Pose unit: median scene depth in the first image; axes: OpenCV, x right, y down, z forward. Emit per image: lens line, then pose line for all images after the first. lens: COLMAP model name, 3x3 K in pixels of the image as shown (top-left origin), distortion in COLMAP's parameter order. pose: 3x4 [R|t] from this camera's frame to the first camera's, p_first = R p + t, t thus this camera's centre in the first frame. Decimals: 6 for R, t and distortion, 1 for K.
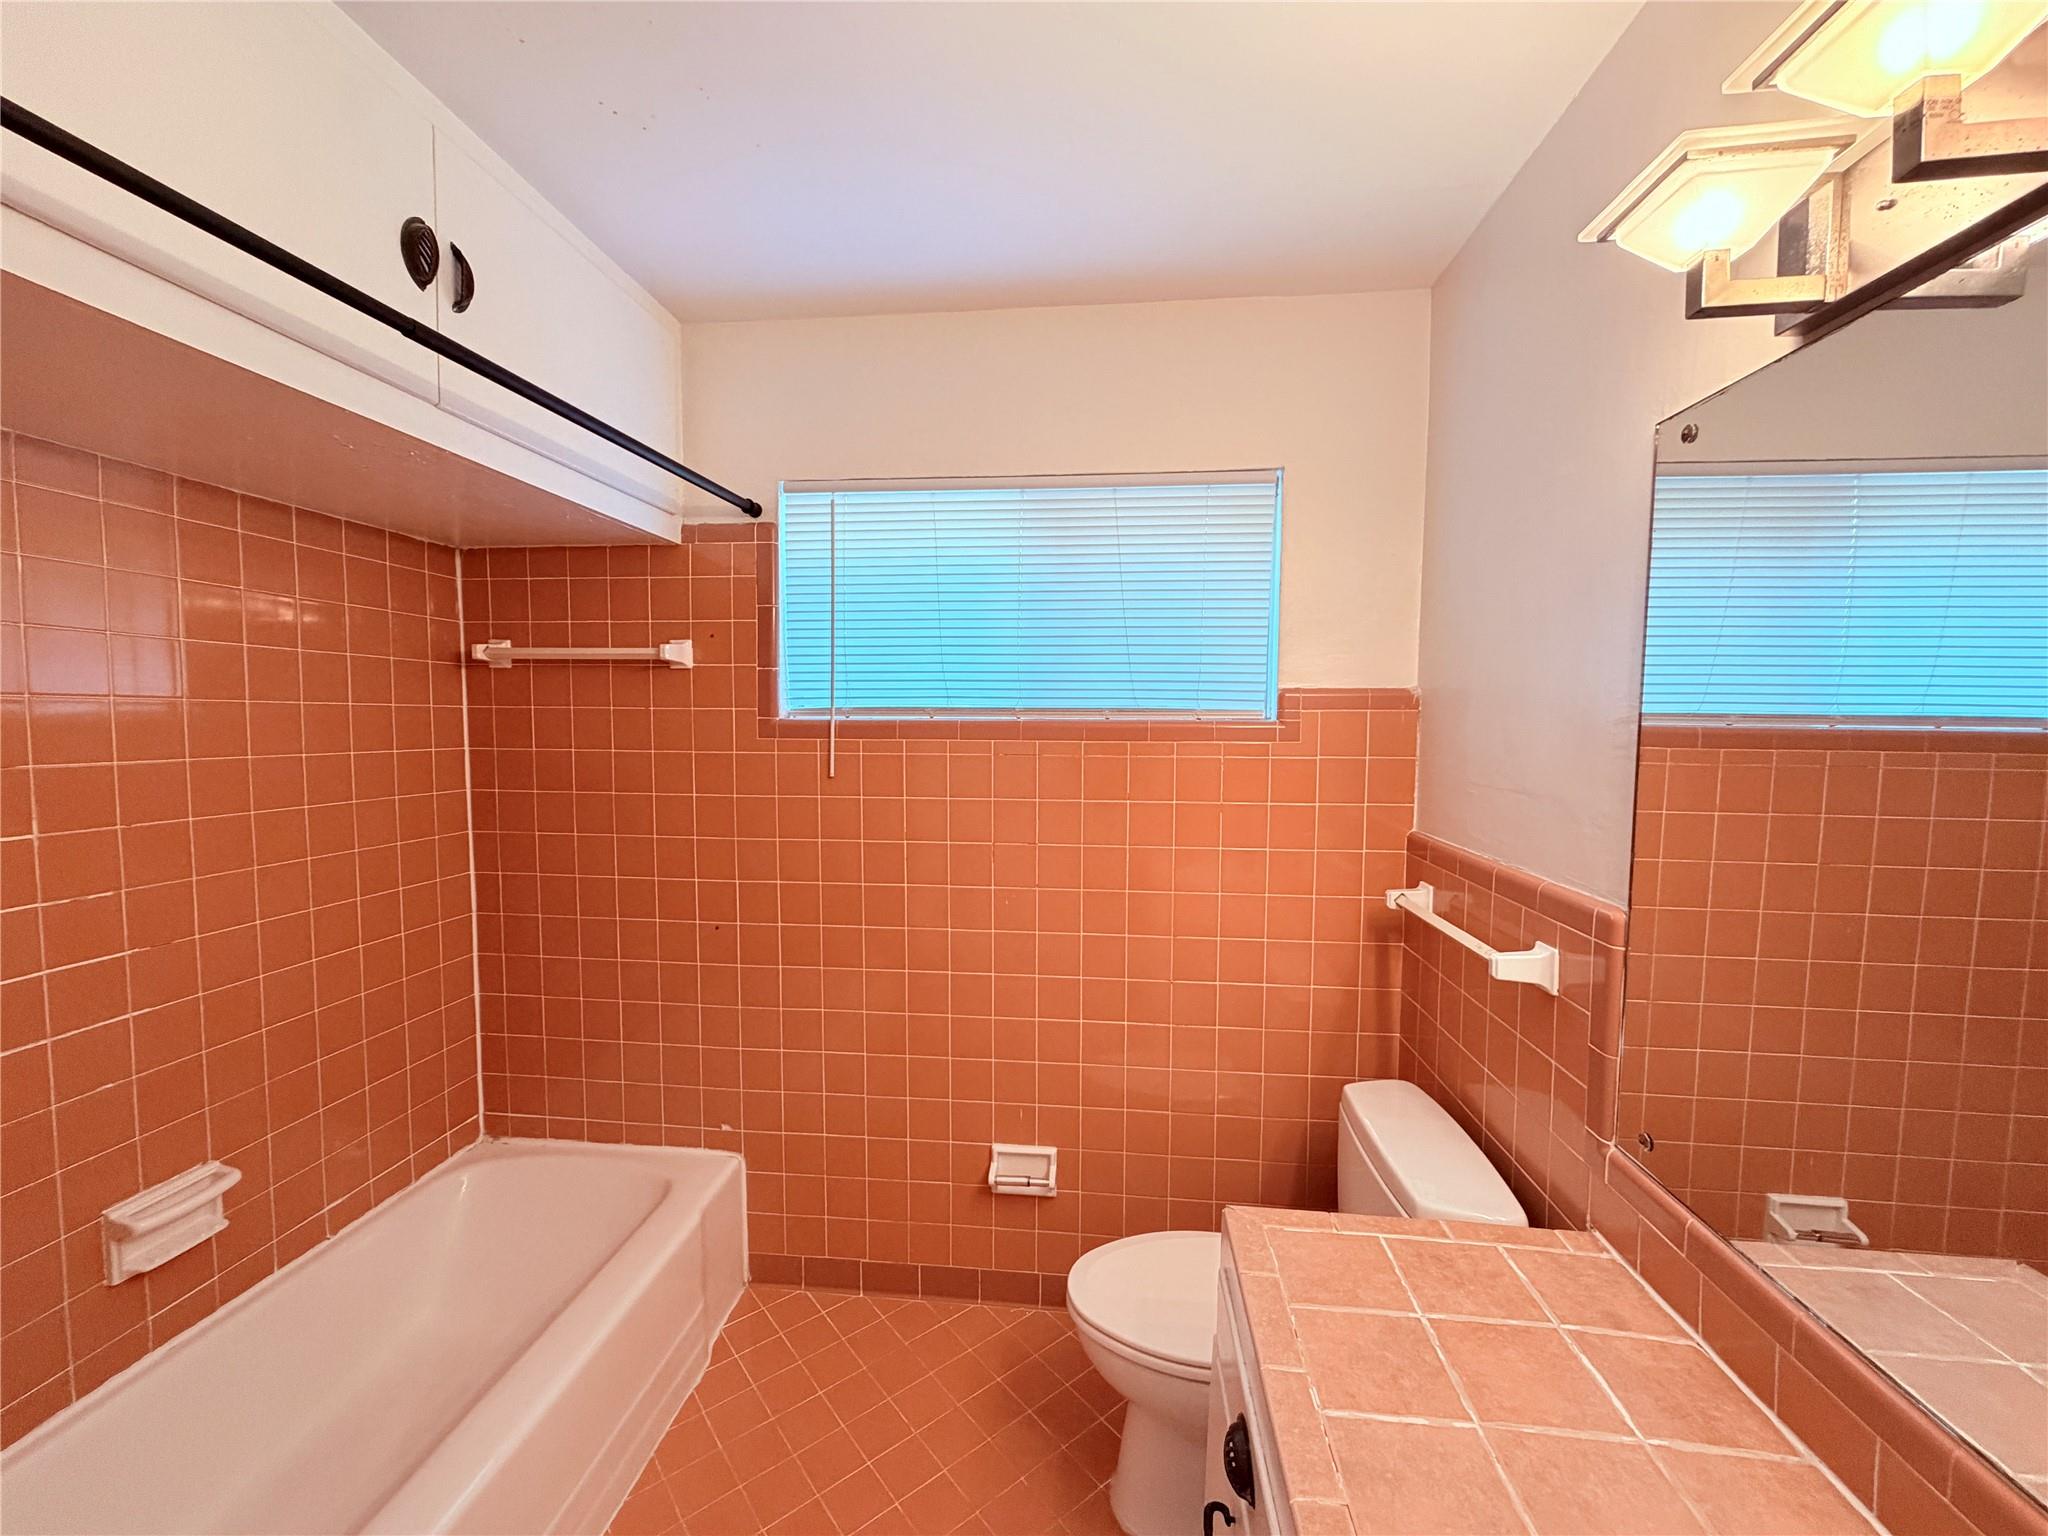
lens RADIAL K [[818.4, 0, 1022.5], [0, 818.4, 768.0], [0, 0, 1]] dist [-0.000364, 0.000523]
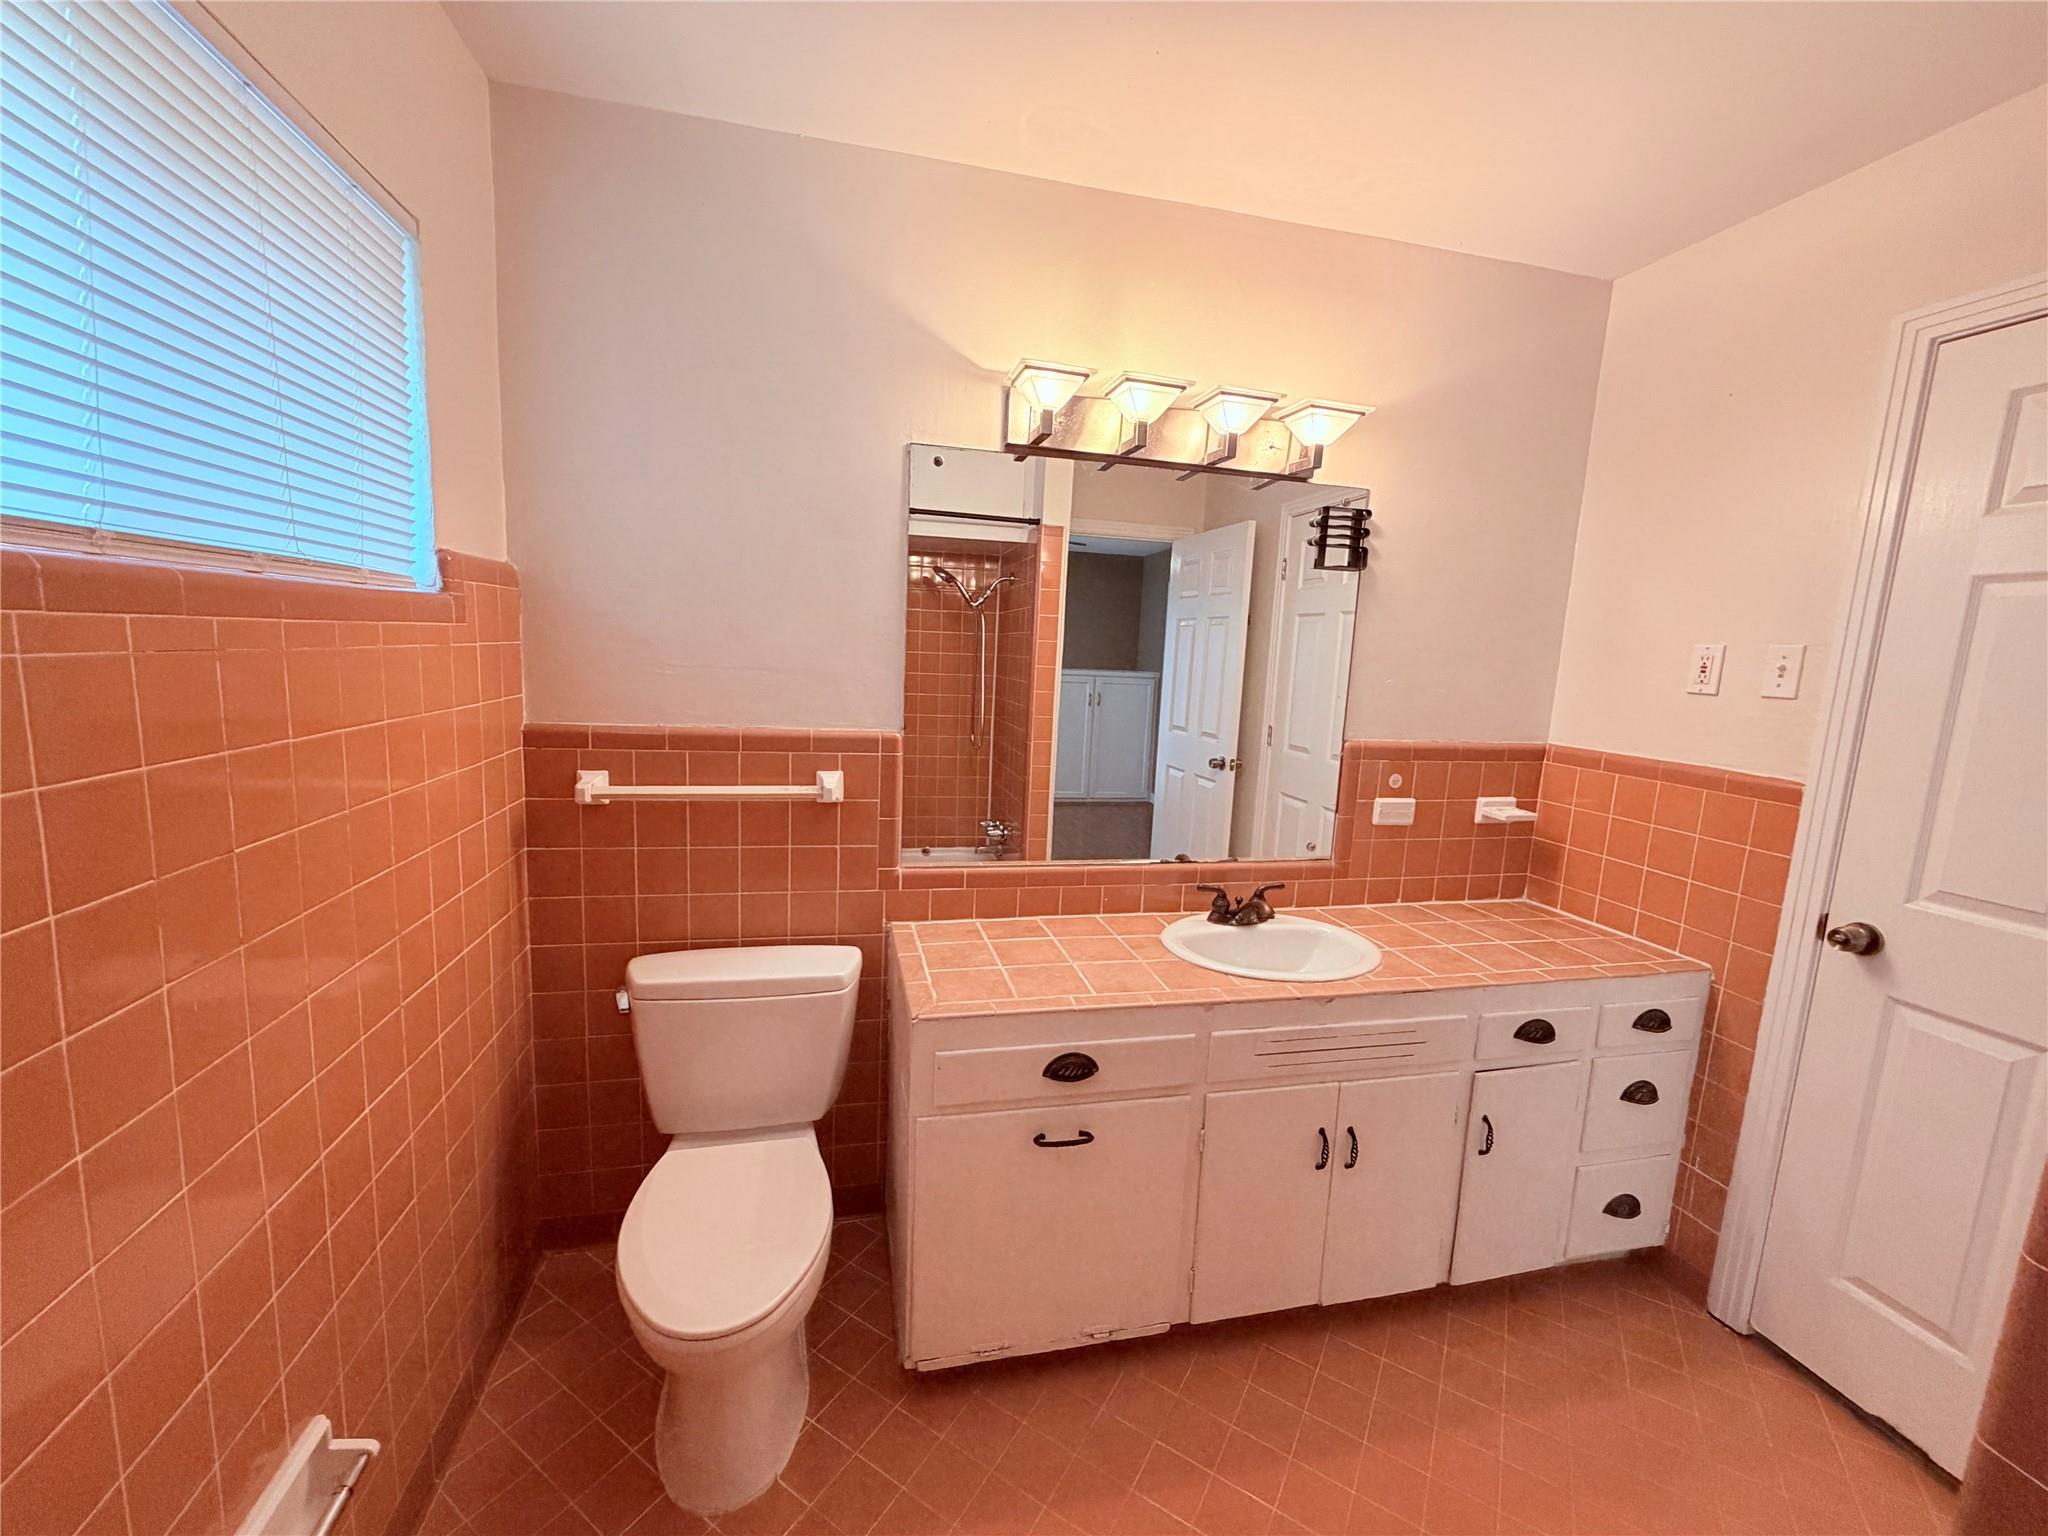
lens RADIAL K [[818.4, 0, 1017.9], [0, 818.4, 765.0], [0, 0, 1]] dist [-0.000364, 0.000523]
pose [[-0.319376, -0.158950, 0.934202, -0.574276], [0.011244, 0.985127, 0.171458, -0.027818], [-0.947561, 0.065263, -0.312839, 0.790176]]
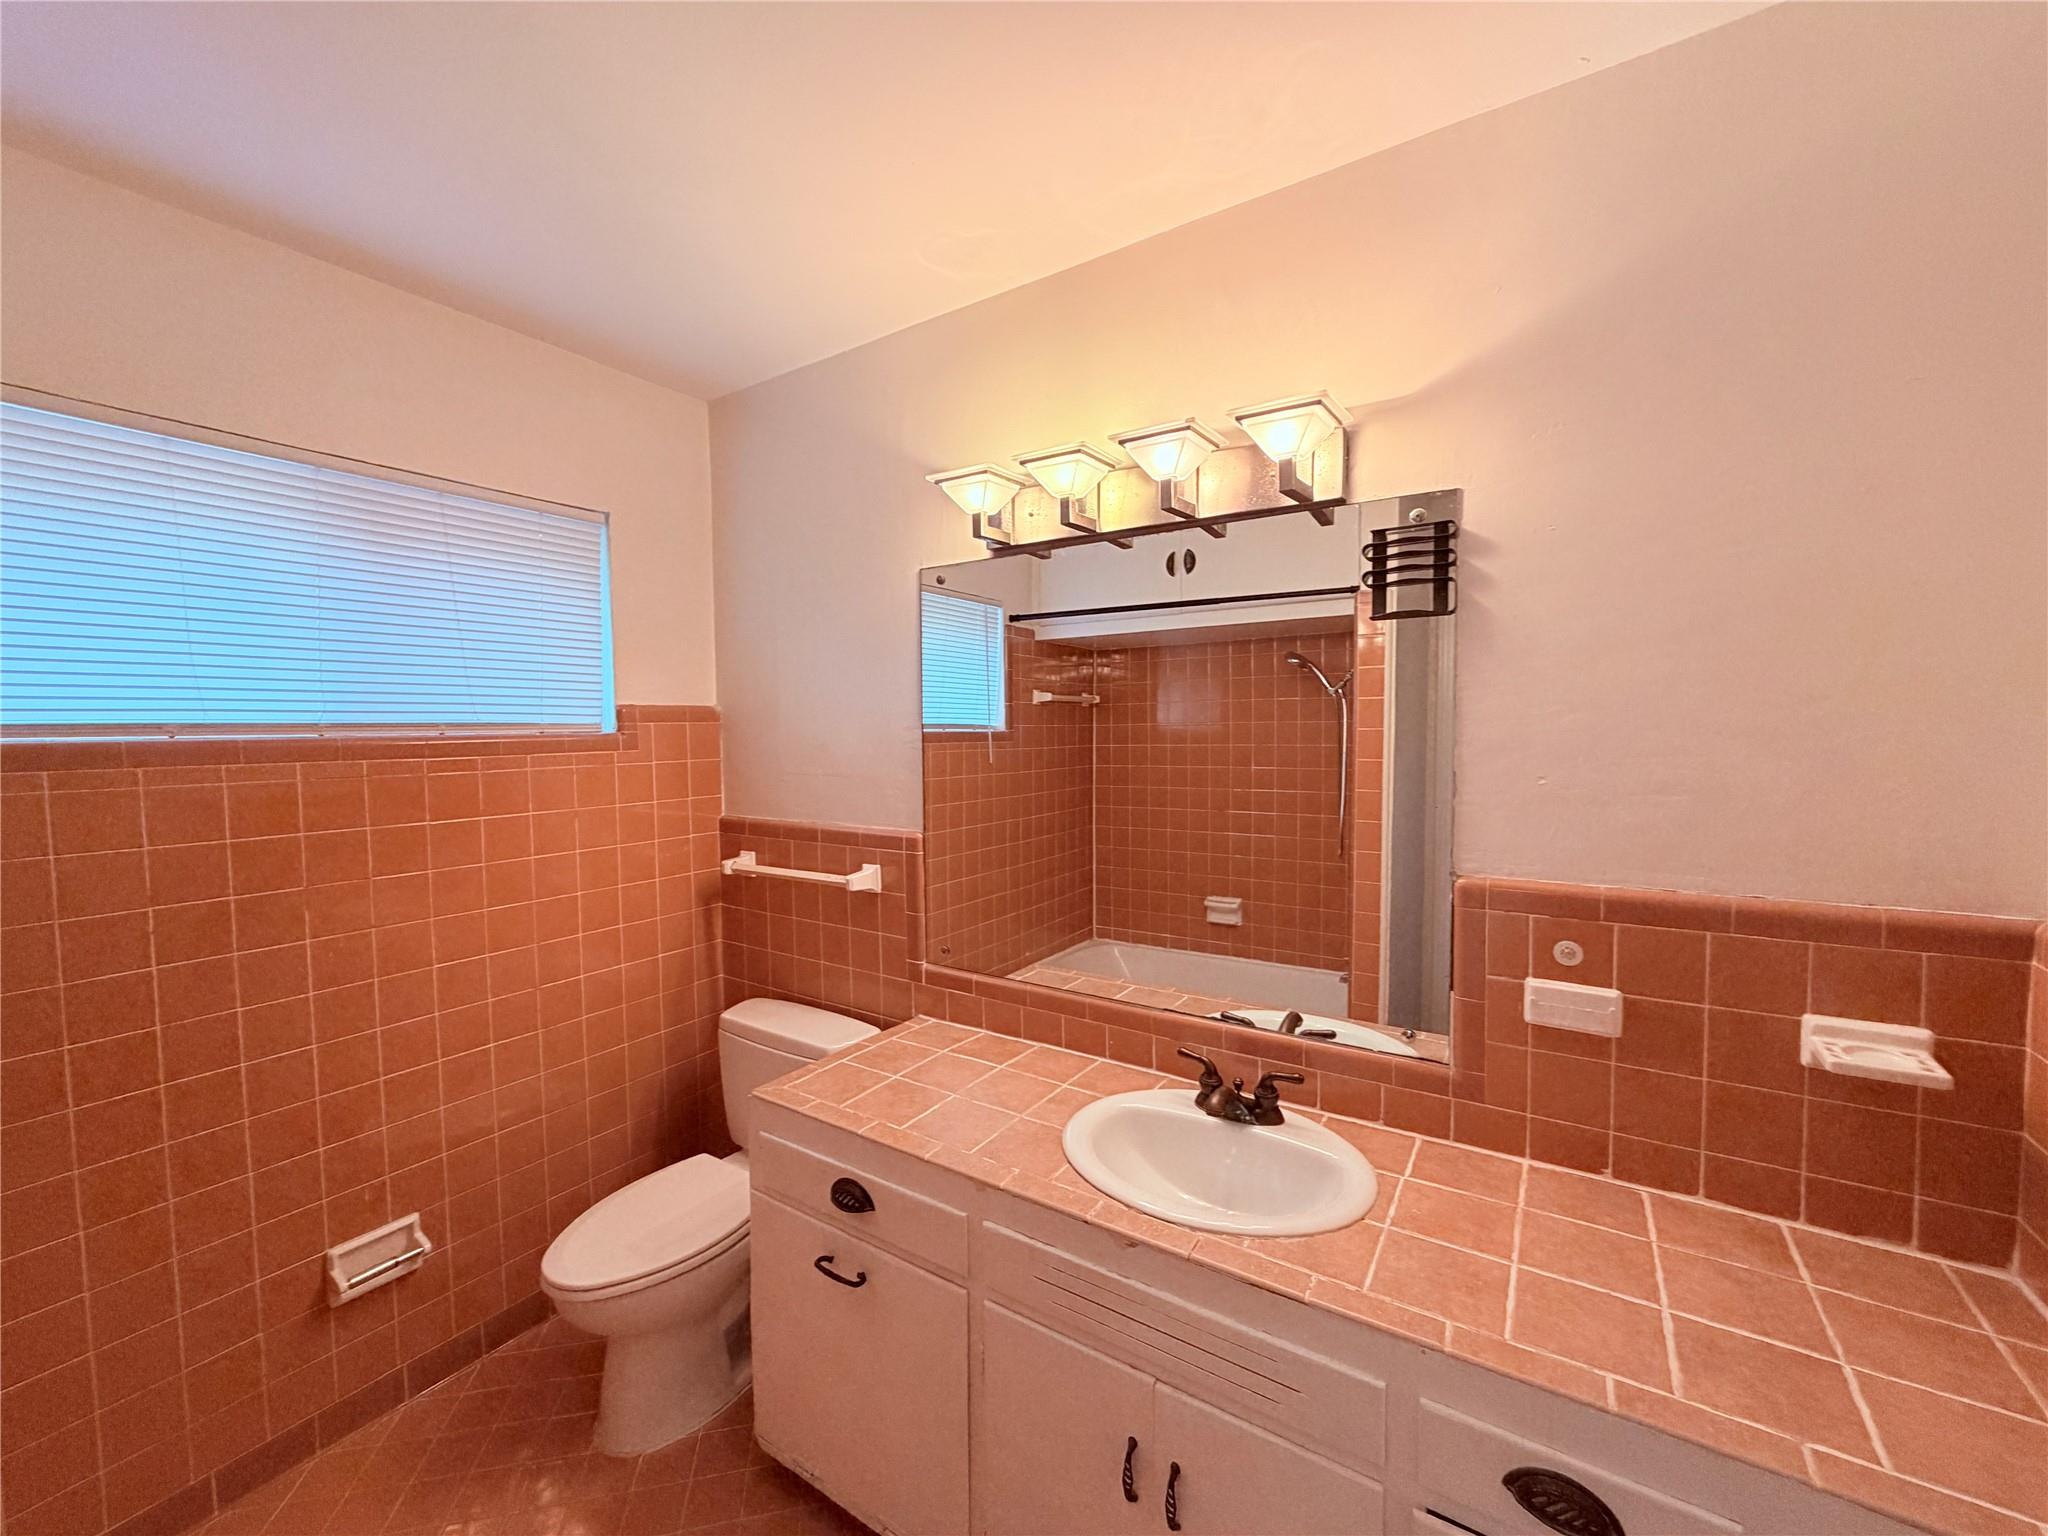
lens RADIAL K [[818.4, 0, 1021.4], [0, 818.4, 768.6], [0, 0, 1]] dist [-0.000364, 0.000523]
pose [[0.466554, -0.058938, 0.882527, -0.456381], [0.069443, 0.997138, 0.029881, -0.002785], [-0.881762, 0.047344, 0.469312, -0.032302]]
